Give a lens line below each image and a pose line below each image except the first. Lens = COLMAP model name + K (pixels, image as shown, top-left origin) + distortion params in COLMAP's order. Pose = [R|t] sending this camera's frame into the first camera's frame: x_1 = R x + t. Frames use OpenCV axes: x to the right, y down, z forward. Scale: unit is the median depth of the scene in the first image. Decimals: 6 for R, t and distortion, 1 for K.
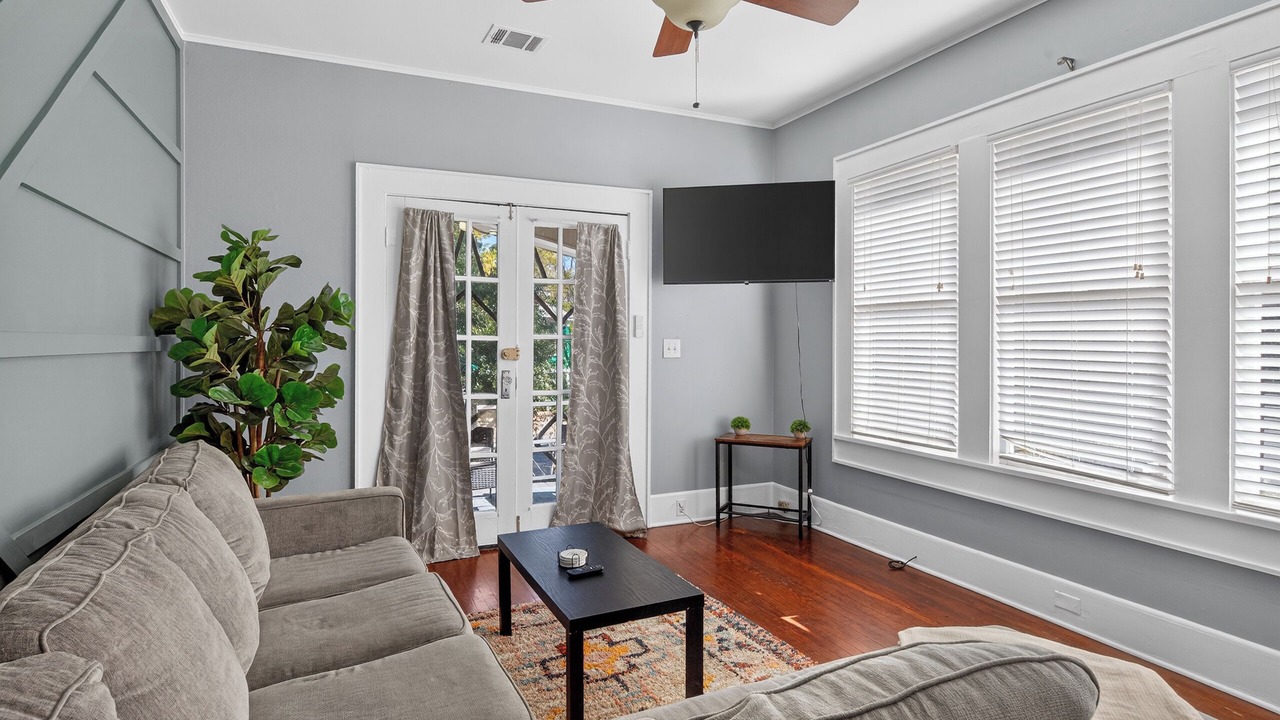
lens RADIAL K [[647.0, 0, 640.0], [0, 647.0, 360.0], [0, 0, 1]] dist [-0.004446, -0.000867]
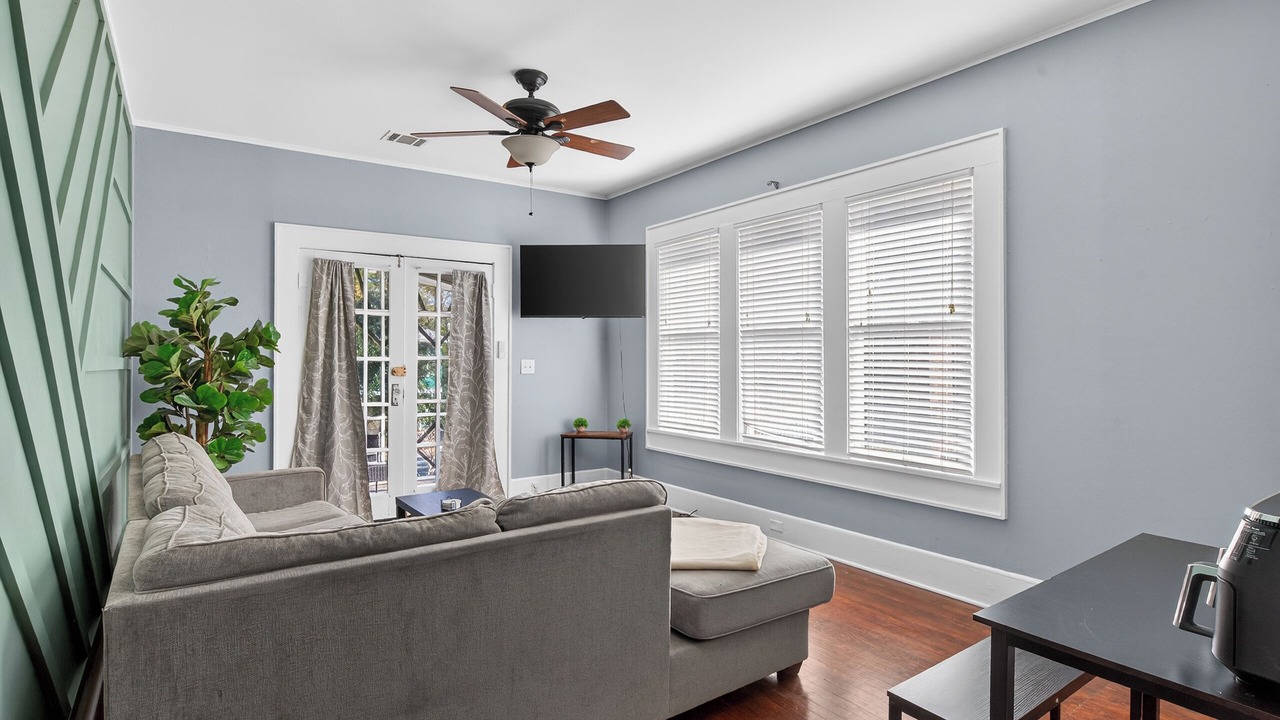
lens RADIAL K [[647.0, 0, 640.0], [0, 647.0, 360.0], [0, 0, 1]] dist [-0.004446, -0.000867]
pose [[0.981968, -0.002990, 0.189022, 0.030109], [0.009090, 0.999465, -0.031411, 0.014209], [-0.188827, 0.032562, 0.981470, -0.386187]]
